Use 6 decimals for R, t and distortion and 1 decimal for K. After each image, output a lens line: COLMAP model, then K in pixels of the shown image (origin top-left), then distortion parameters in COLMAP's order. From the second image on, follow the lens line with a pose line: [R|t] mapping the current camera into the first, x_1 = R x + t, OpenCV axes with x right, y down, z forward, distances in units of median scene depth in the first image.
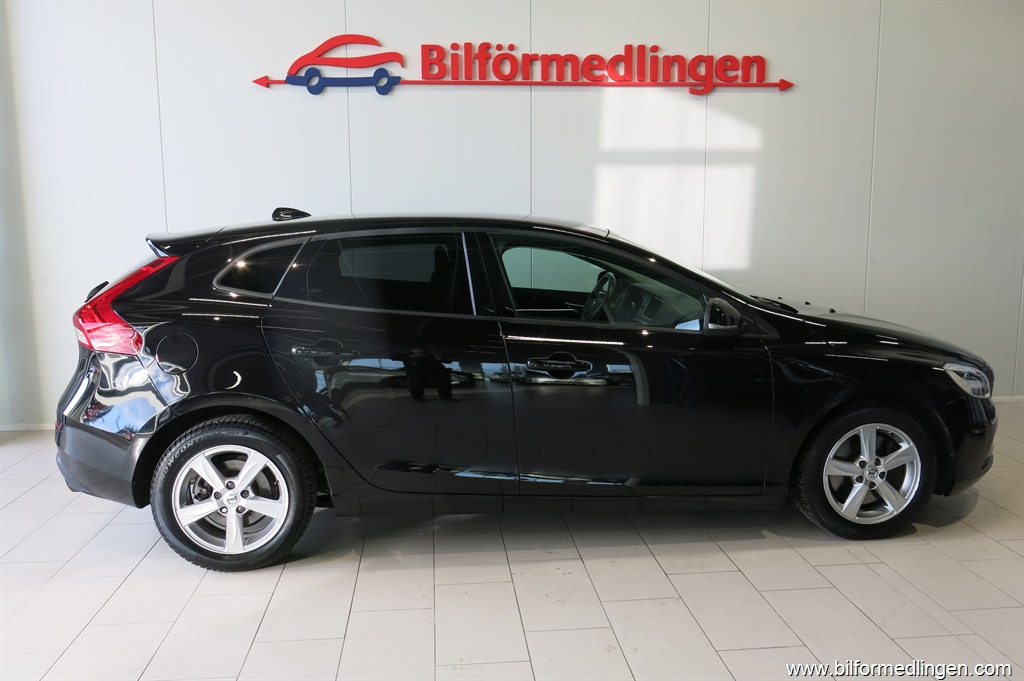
lens RADIAL K [[858.4, 0, 509.9], [0, 858.4, 331.9], [0, 0, 1]] dist [-0.001304, -0.008111]
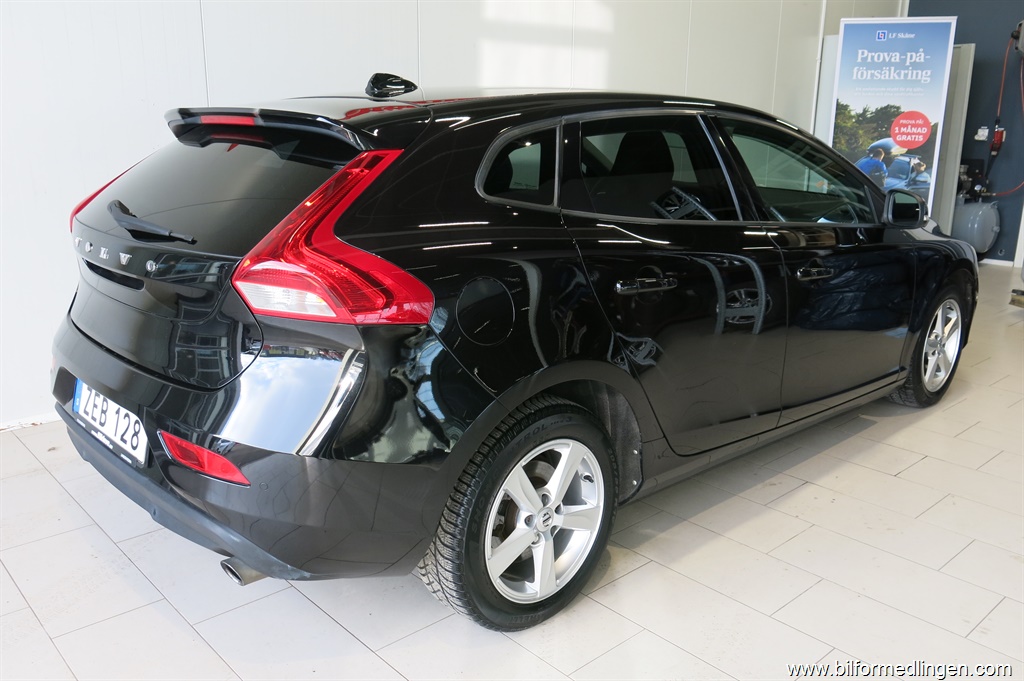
lens RADIAL K [[858.4, 0, 520.5], [0, 858.4, 337.4], [0, 0, 1]] dist [-0.001304, -0.008111]
pose [[0.797644, -0.137851, 0.587164, -0.671021], [0.064091, 0.987391, 0.144749, -0.039753], [-0.599714, -0.077826, 0.796421, 0.463962]]
